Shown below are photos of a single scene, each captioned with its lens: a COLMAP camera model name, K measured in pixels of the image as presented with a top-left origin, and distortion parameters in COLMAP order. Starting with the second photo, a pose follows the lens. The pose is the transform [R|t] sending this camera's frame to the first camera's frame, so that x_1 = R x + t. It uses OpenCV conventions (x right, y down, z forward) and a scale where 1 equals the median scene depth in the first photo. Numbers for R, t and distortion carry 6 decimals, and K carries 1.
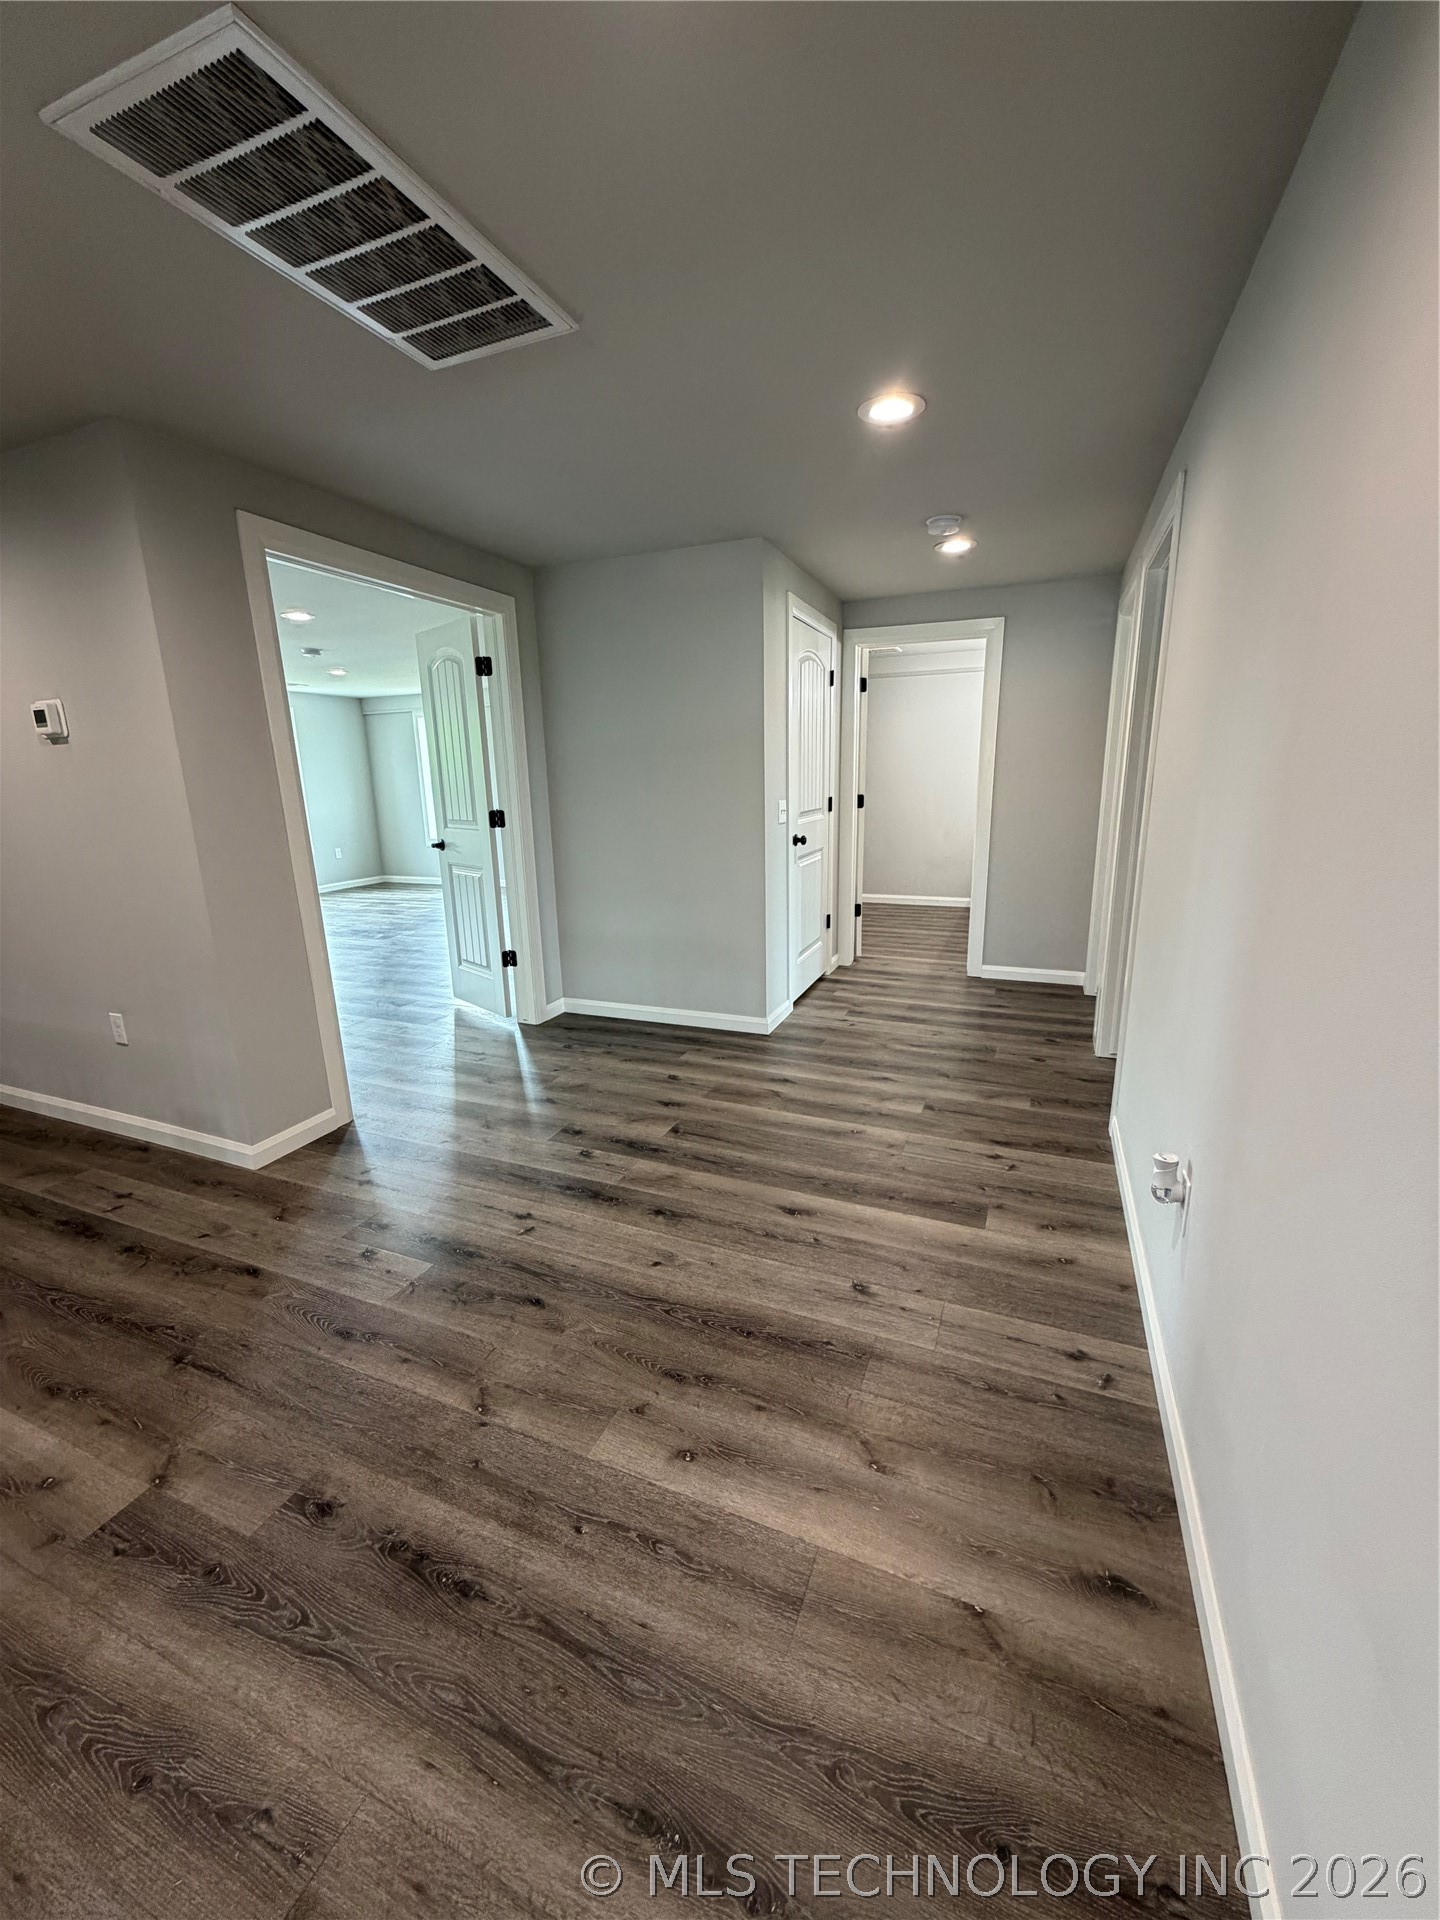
lens RADIAL K [[764.7, 0, 715.5], [0, 764.7, 967.4], [0, 0, 1]] dist [-0.001059, 0.000213]
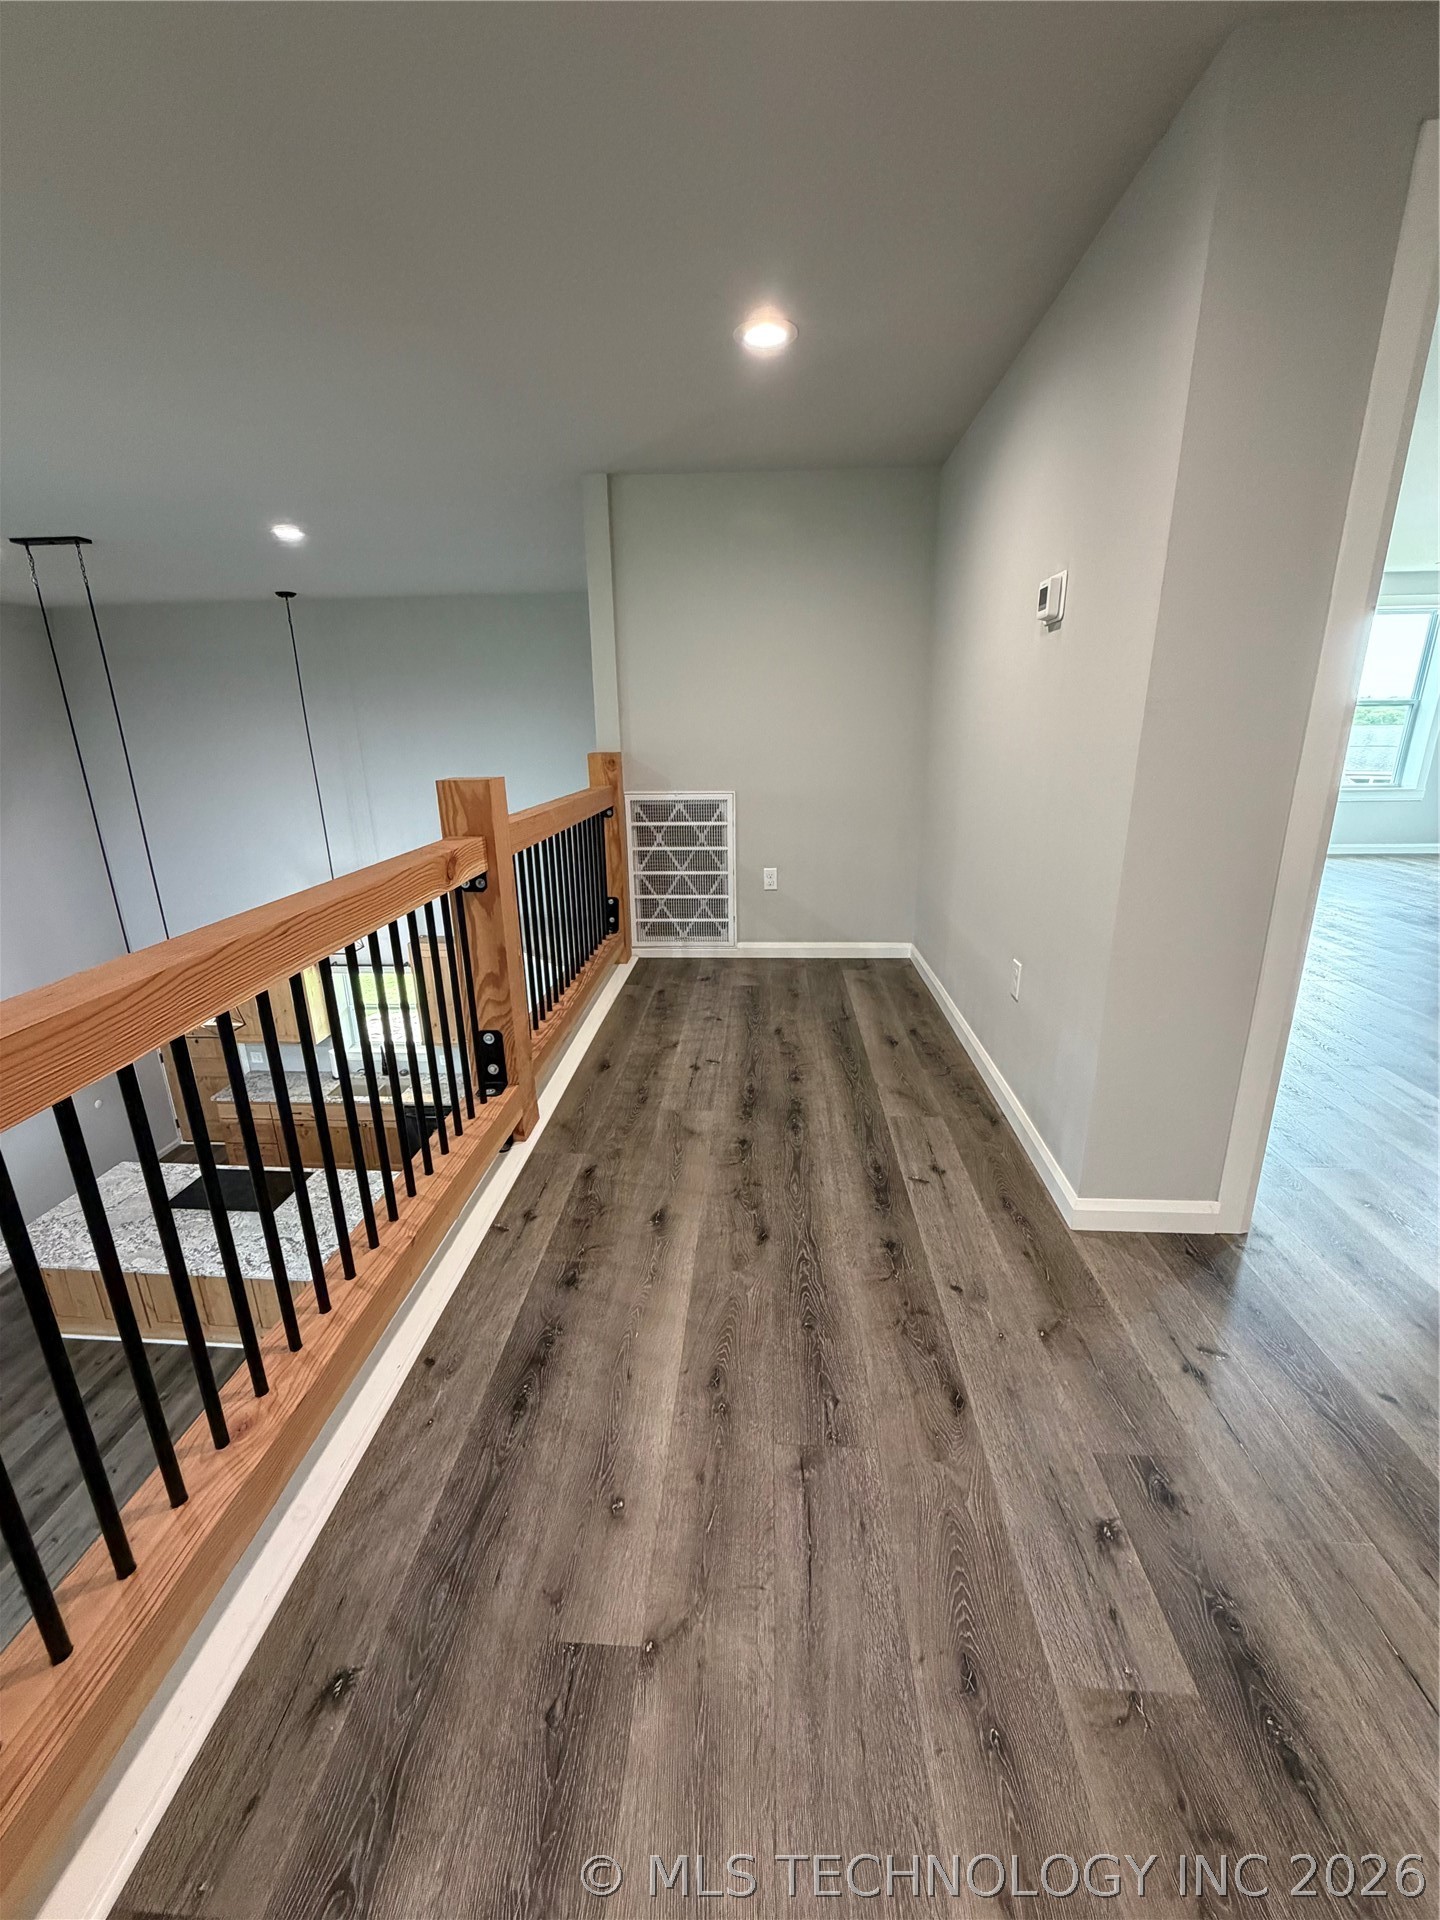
lens RADIAL K [[764.7, 0, 719.5], [0, 764.7, 959.0], [0, 0, 1]] dist [-0.001059, 0.000213]
pose [[0.330053, 0.291818, -0.897723, -0.151349], [-0.222420, 0.948281, 0.226479, -0.068345], [0.917385, 0.124921, 0.377889, 0.420650]]
